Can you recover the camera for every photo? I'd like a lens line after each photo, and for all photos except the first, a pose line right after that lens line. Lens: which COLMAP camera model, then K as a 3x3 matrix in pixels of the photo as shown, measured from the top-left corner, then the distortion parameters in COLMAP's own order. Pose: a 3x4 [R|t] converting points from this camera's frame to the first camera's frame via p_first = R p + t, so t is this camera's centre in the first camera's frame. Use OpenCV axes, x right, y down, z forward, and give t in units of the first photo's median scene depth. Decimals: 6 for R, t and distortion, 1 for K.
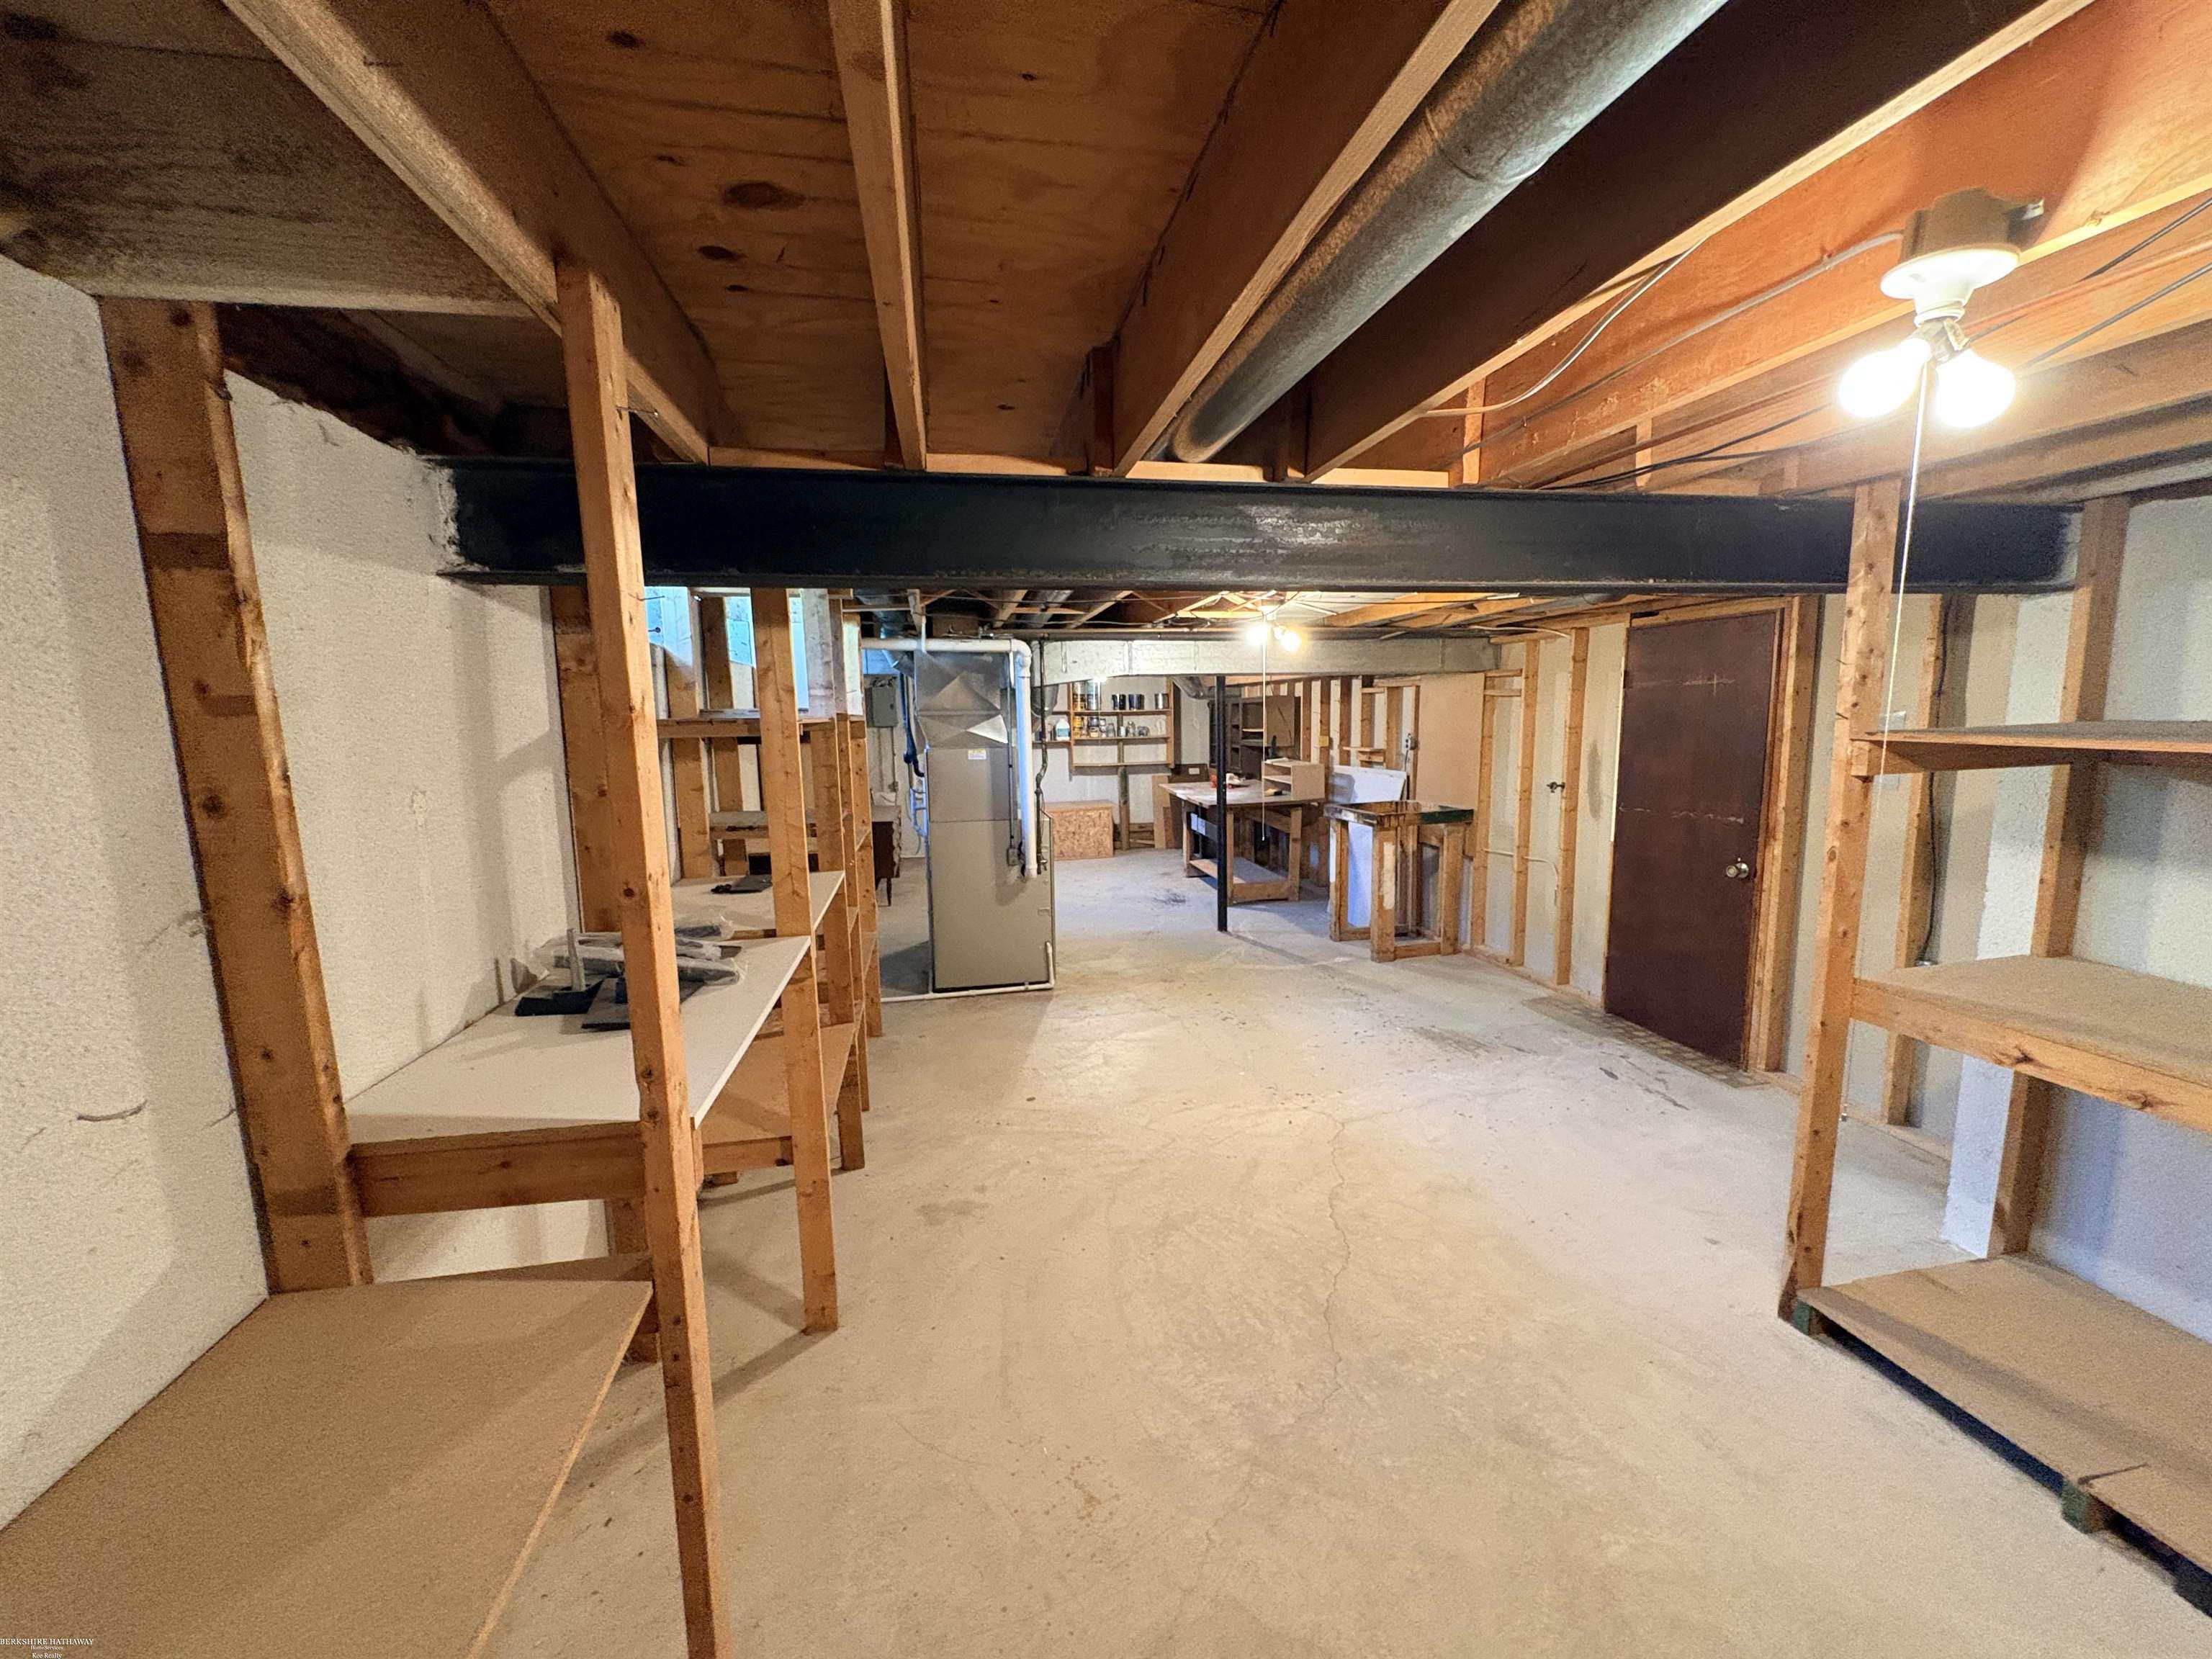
lens RADIAL K [[883.0, 0, 1108.6], [0, 883.0, 831.2], [0, 0, 1]] dist [-0.002704, 0.000792]
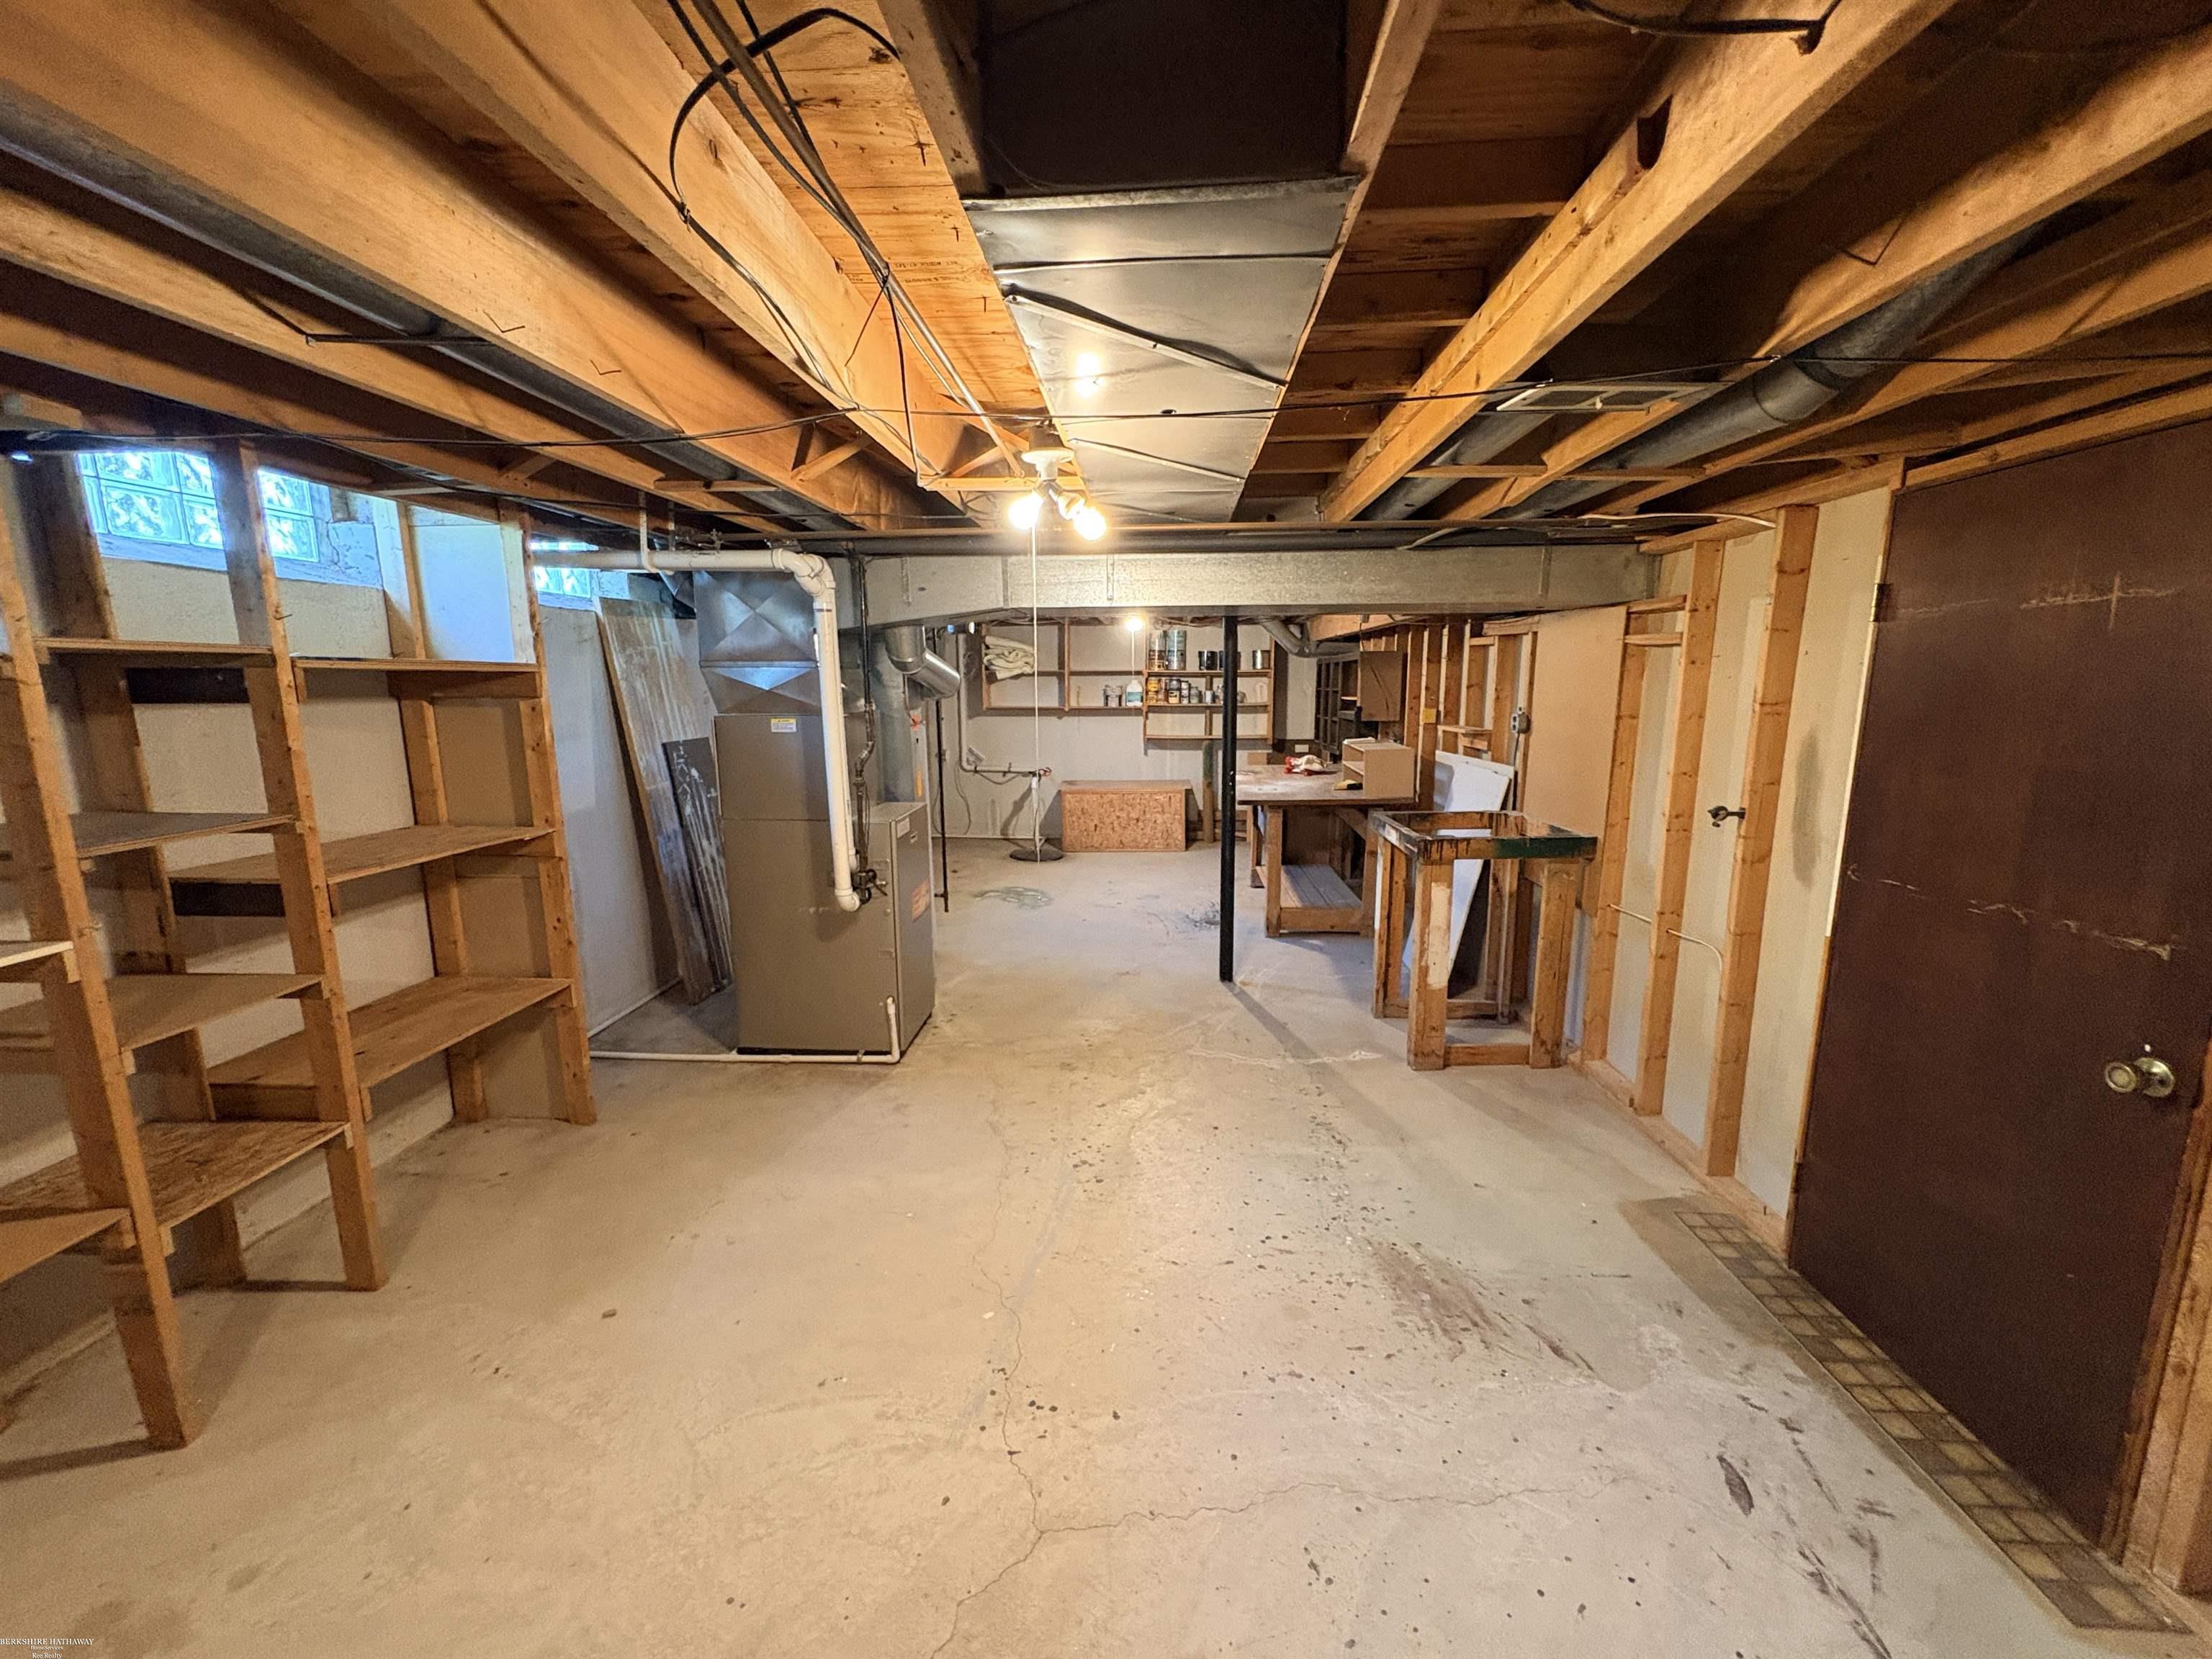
lens RADIAL K [[883.0, 0, 1107.8], [0, 883.0, 830.6], [0, 0, 1]] dist [-0.002704, 0.000792]
pose [[0.968406, 0.055113, -0.243212, 0.252285], [-0.045486, 0.997950, 0.045029, -0.043826], [0.245195, -0.032543, 0.968927, 0.360544]]
